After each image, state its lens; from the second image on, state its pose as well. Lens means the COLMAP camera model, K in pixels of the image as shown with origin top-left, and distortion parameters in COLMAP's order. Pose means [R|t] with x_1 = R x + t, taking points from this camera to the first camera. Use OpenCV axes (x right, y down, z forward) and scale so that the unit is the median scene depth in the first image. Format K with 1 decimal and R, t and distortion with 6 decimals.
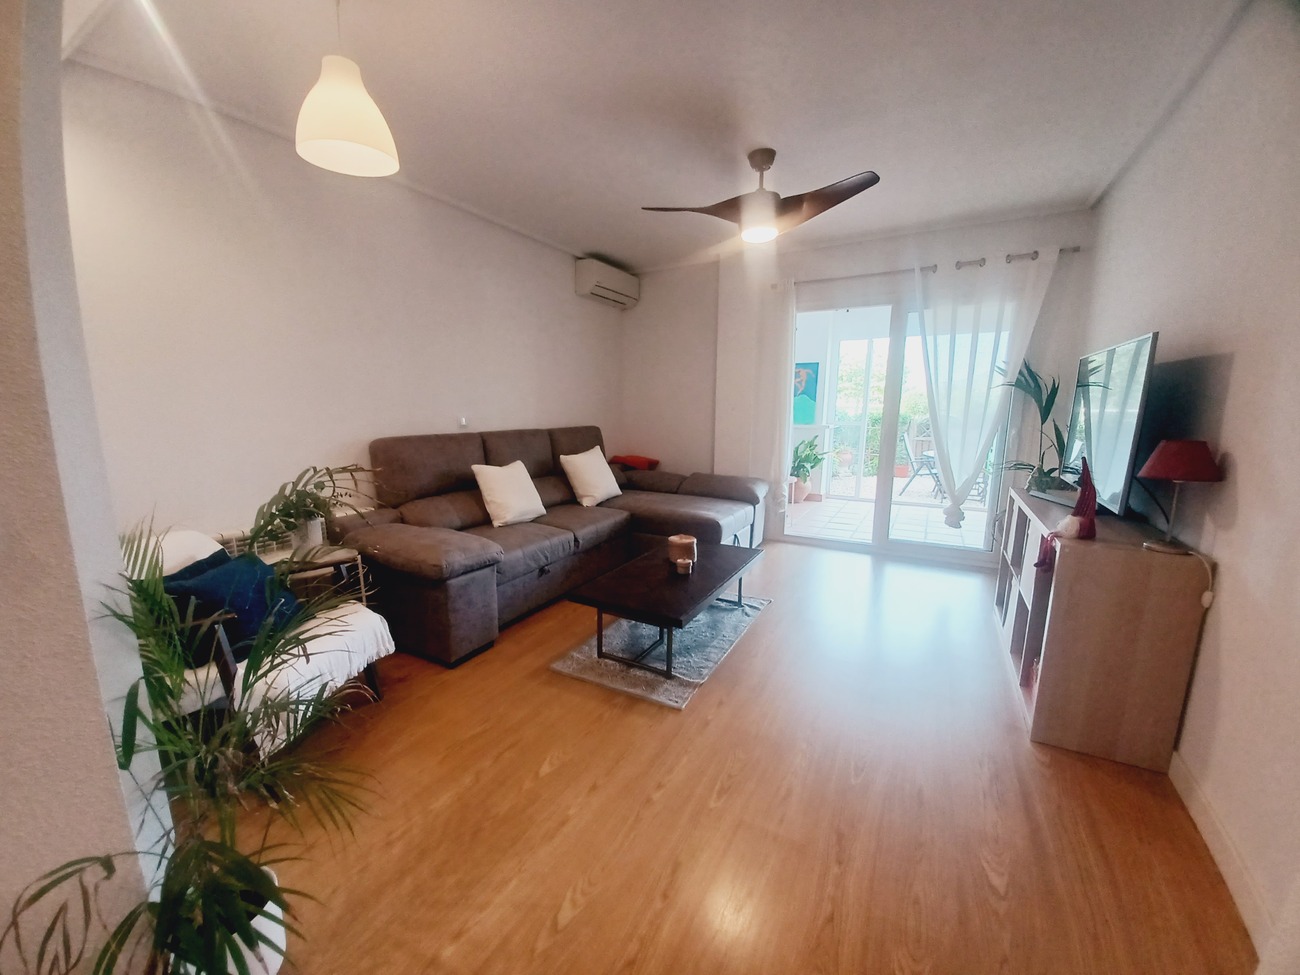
lens RADIAL K [[511.1, 0, 644.3], [0, 511.1, 497.4], [0, 0, 1]] dist [0.009251, -0.012484]
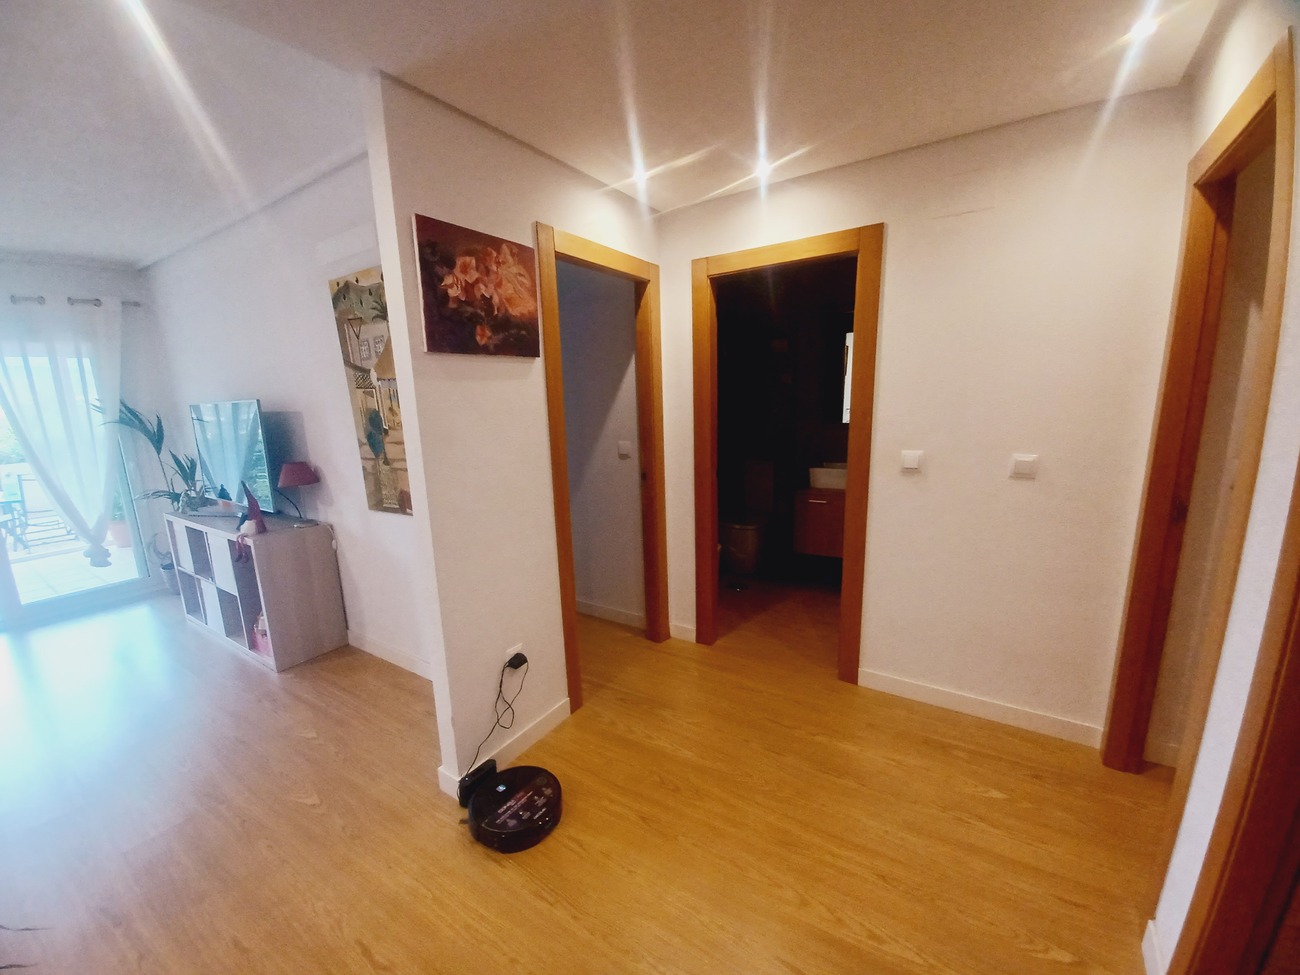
lens RADIAL K [[520.1, 0, 635.8], [0, 520.1, 497.8], [0, 0, 1]] dist [-0.001195, -0.000282]
pose [[0.085156, -0.195236, 0.977052, -0.409409], [0.213194, 0.961474, 0.173541, -0.038801], [-0.973292, 0.193524, 0.123499, -0.226273]]
